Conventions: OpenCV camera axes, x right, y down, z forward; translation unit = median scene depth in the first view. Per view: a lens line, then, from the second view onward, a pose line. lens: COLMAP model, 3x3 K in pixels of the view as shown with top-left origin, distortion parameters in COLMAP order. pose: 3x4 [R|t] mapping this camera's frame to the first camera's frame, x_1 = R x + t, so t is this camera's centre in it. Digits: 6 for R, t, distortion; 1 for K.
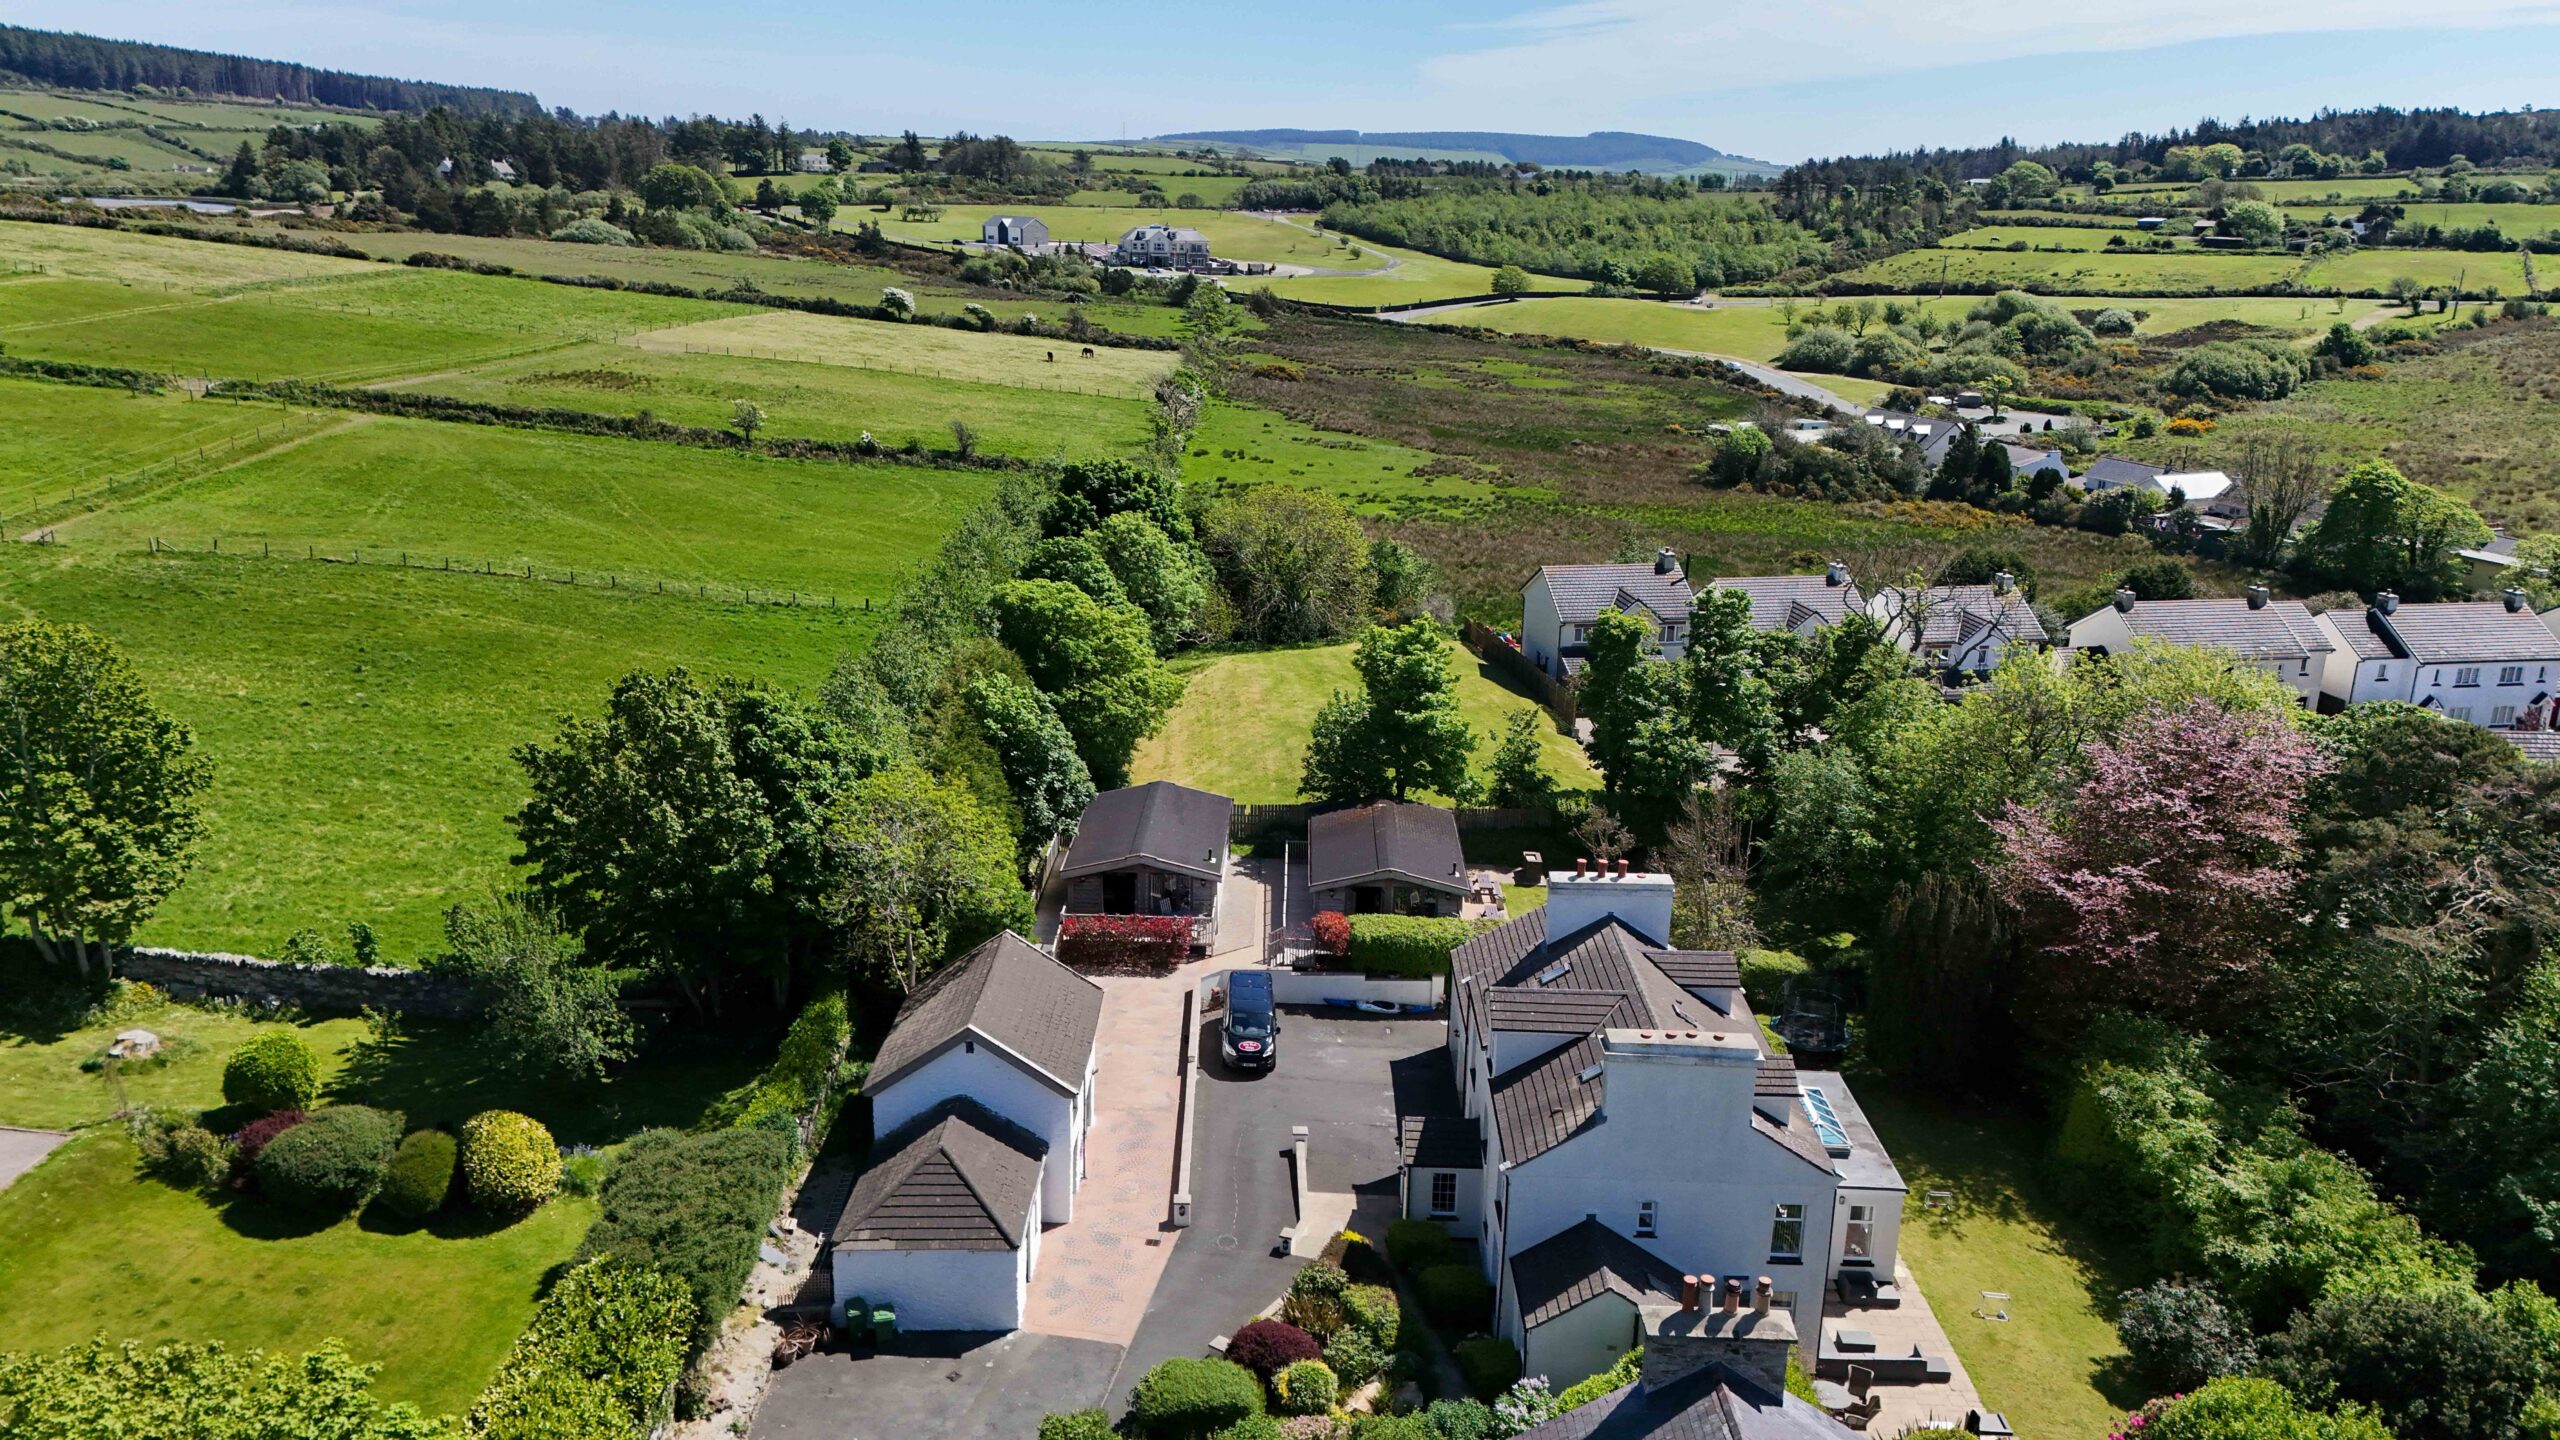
lens RADIAL K [[1872.8, 0, 1273.9], [0, 1872.8, 727.7], [0, 0, 1]] dist [0.076796, -0.064843]
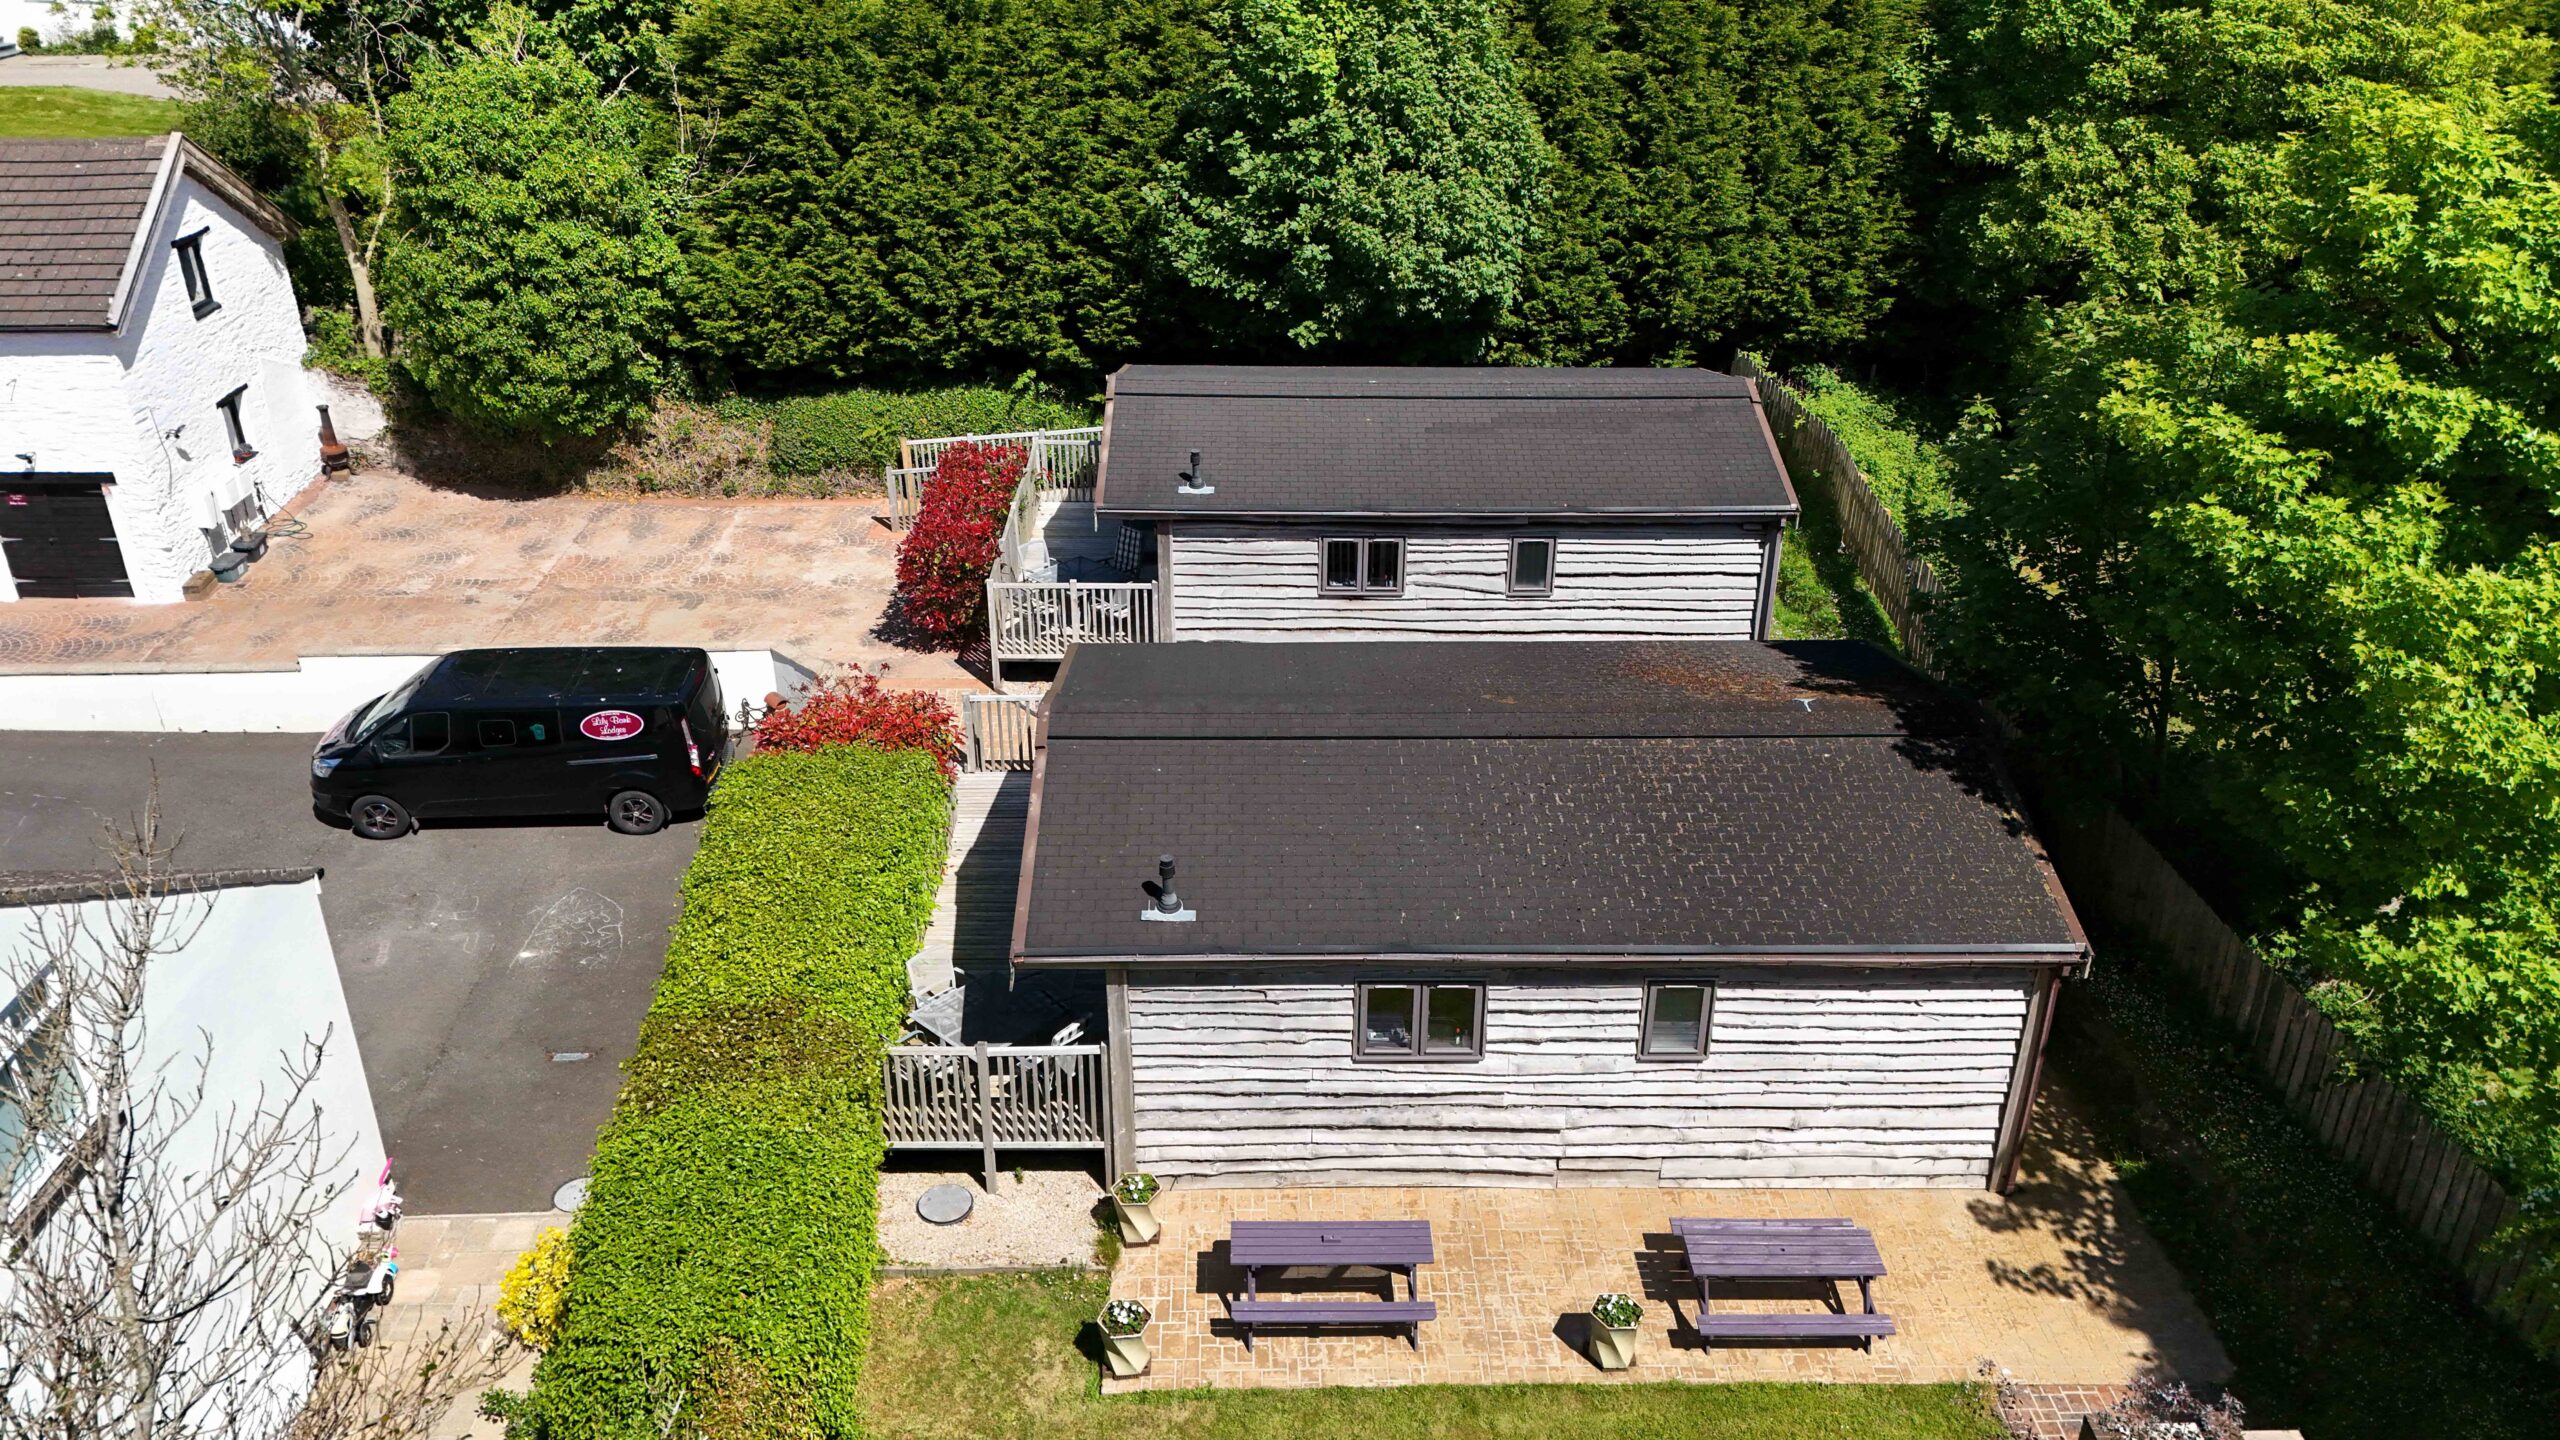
lens RADIAL K [[1872.8, 0, 1290.7], [0, 1872.8, 729.1], [0, 0, 1]] dist [0.076796, -0.064843]
pose [[0.041015, 0.447506, -0.893340, 0.299624], [-0.299674, 0.858440, 0.416265, -0.038230], [0.953160, 0.250637, 0.169315, 1.014905]]
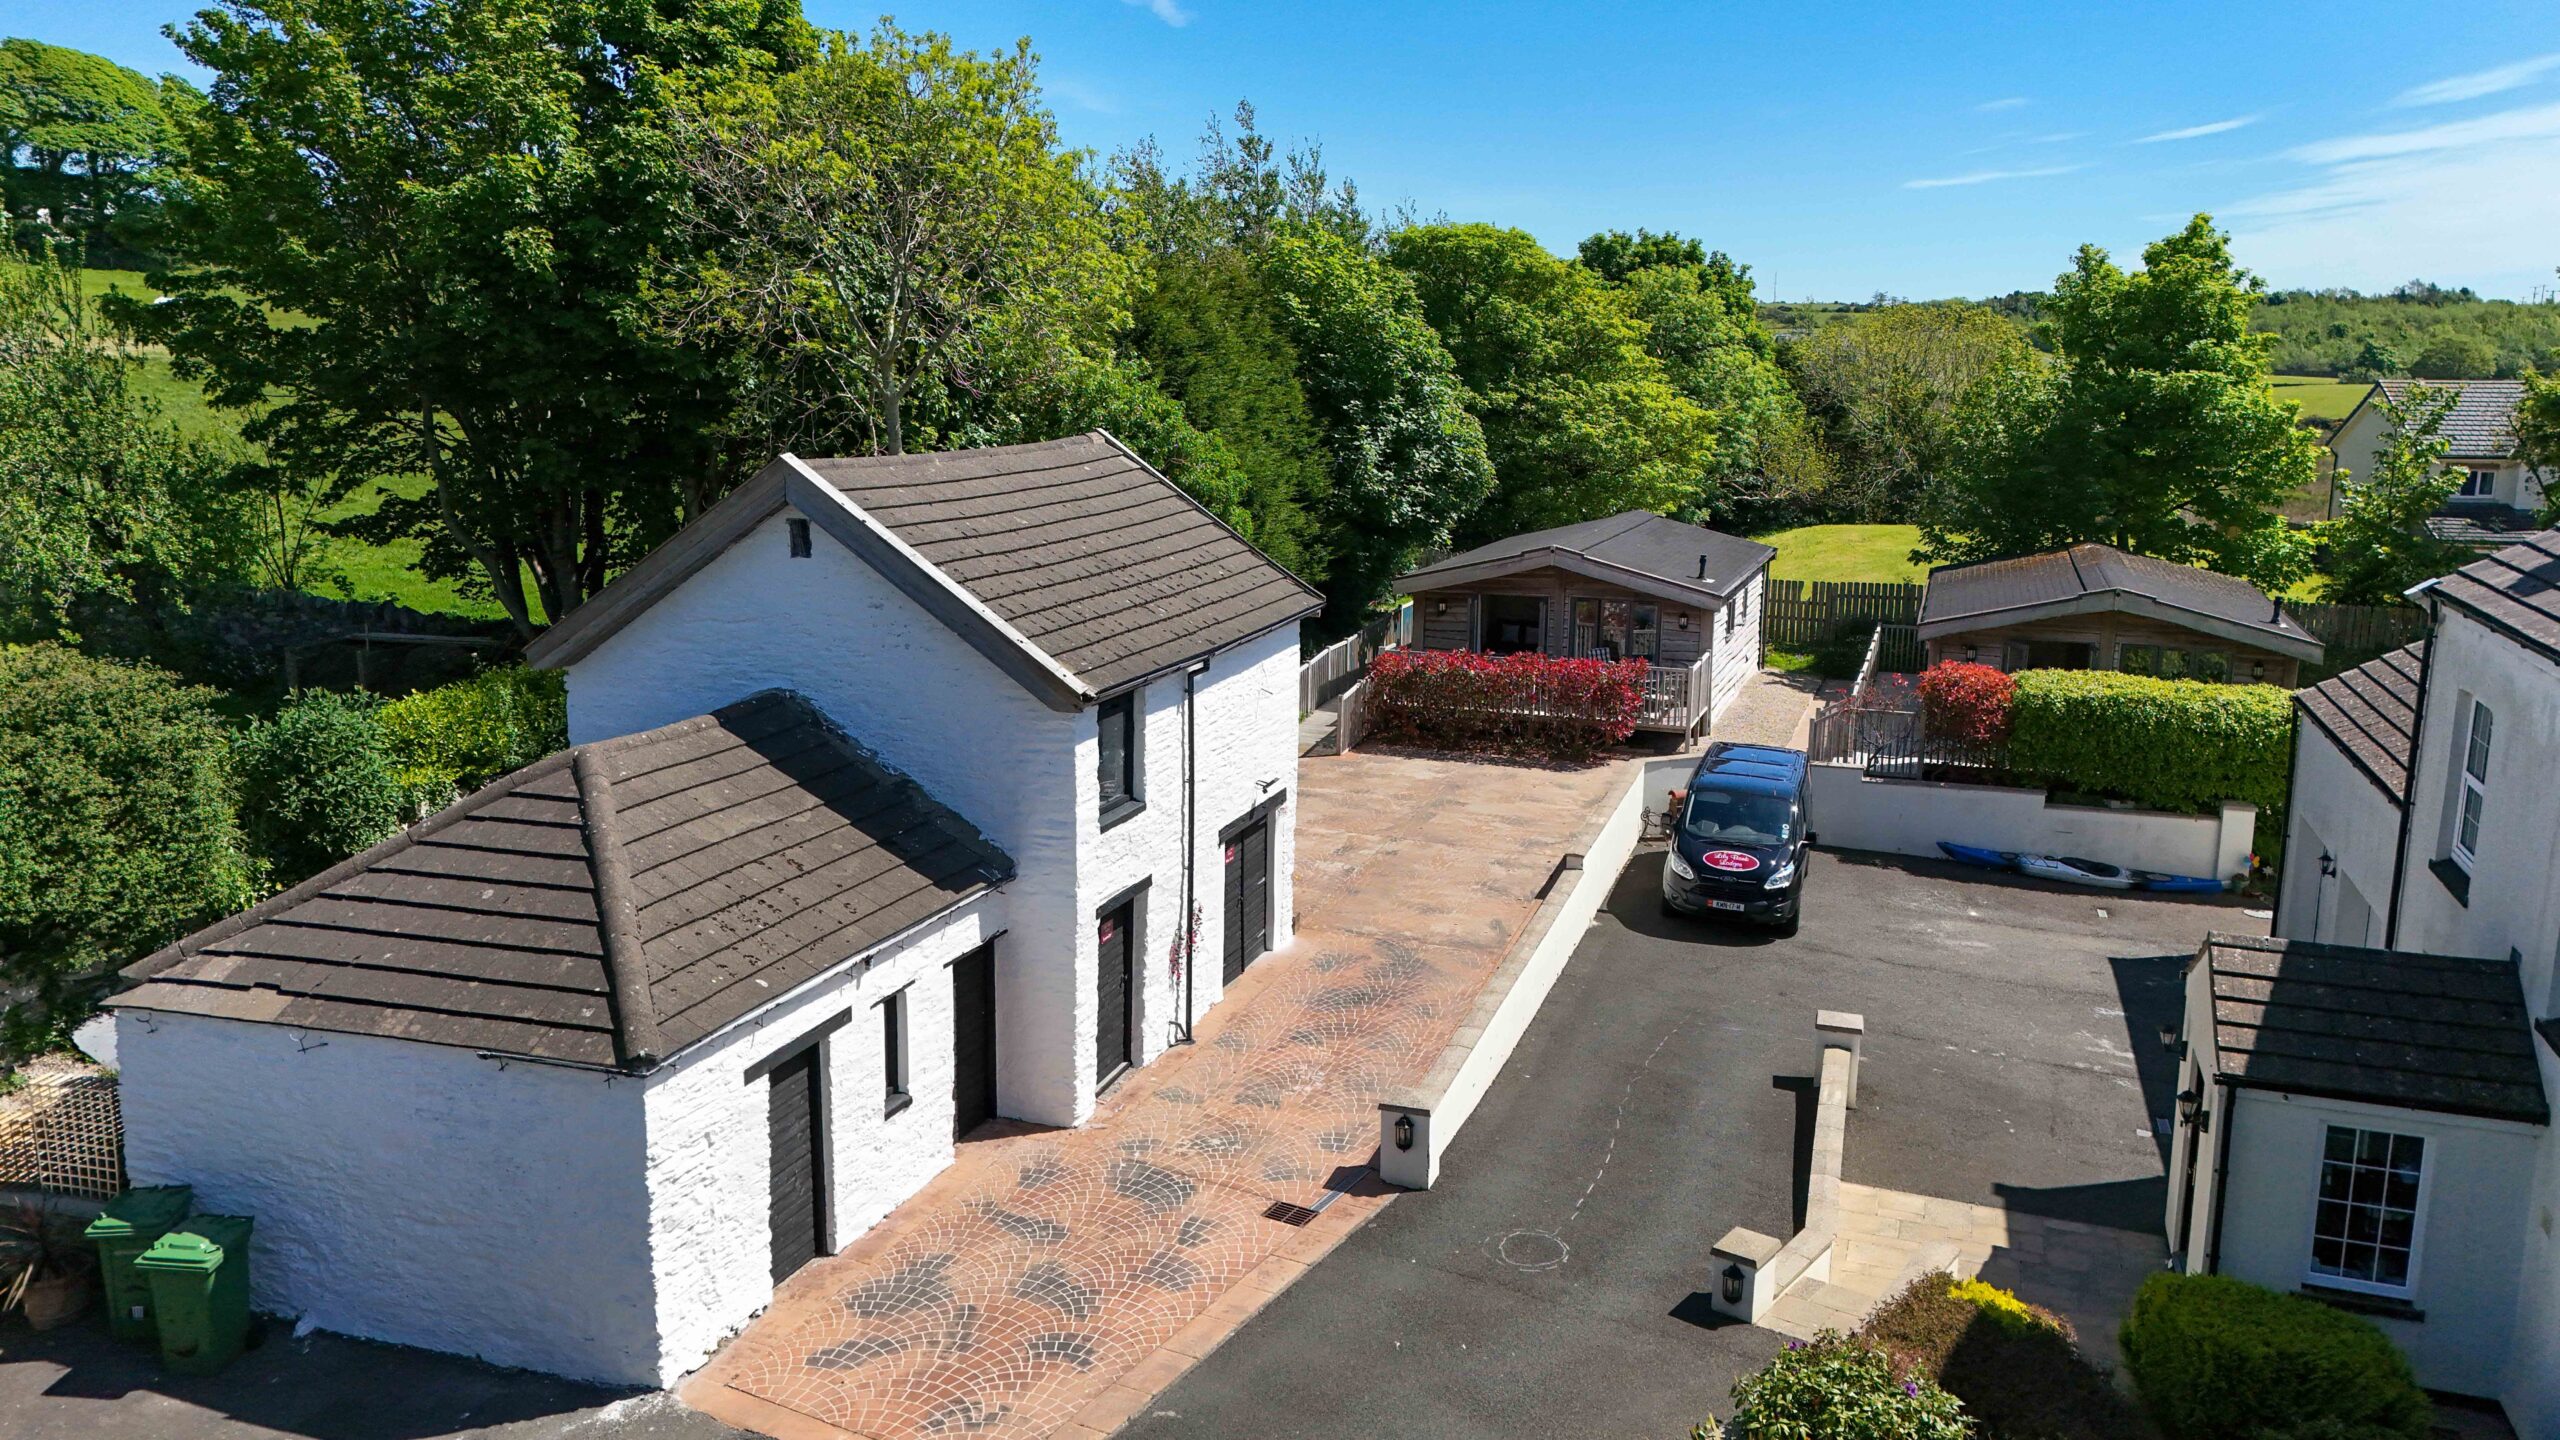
lens RADIAL K [[1872.8, 0, 1273.8], [0, 1872.8, 727.5], [0, 0, 1]] dist [0.076796, -0.064843]
pose [[0.945169, 0.053691, -0.322138, 0.020873], [-0.086157, 0.992442, -0.087378, 0.168484], [0.315012, 0.110342, 0.942652, 0.533457]]
